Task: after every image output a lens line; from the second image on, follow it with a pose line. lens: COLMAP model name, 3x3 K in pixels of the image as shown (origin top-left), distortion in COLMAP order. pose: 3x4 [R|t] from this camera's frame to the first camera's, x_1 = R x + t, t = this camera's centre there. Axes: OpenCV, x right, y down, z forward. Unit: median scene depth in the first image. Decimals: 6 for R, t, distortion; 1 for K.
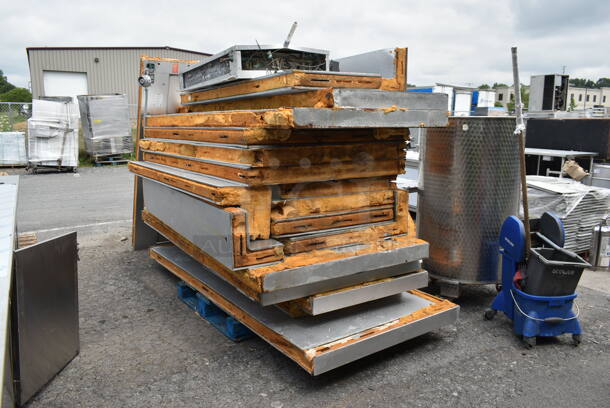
lens RADIAL K [[463.2, 0, 307.5], [0, 463.2, 201.5], [0, 0, 1]] dist [-0.028094, 0.009832]
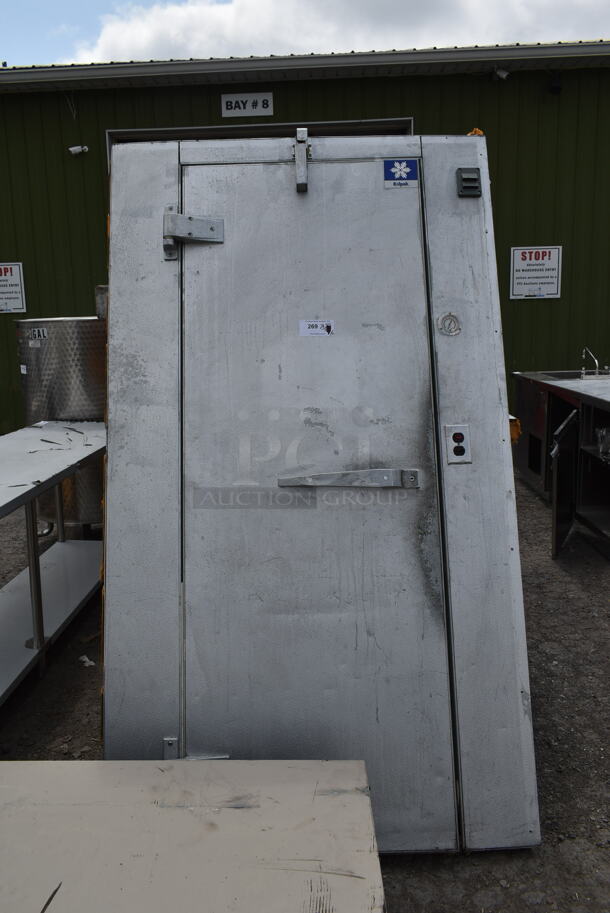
lens RADIAL K [[693.2, 0, 299.7], [0, 693.2, 452.1], [0, 0, 1]] dist [-0.028094, 0.009832]
pose [[-0.833946, -0.096682, 0.543310, -0.653695], [0.105788, 0.938266, 0.329343, -0.327102], [-0.541611, 0.332130, -0.772235, 1.853524]]
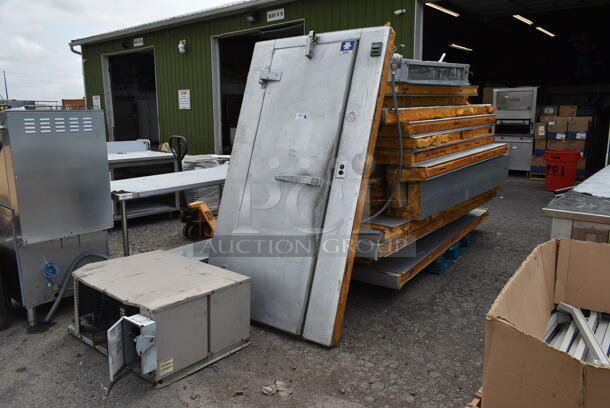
lens RADIAL K [[463.2, 0, 307.5], [0, 463.2, 201.5], [0, 0, 1]] dist [-0.028094, 0.009832]
pose [[-0.335217, -0.187703, 0.923253, -1.222602], [0.159601, 0.954476, 0.252000, -0.300666], [-0.928524, 0.231827, -0.289999, 1.661473]]
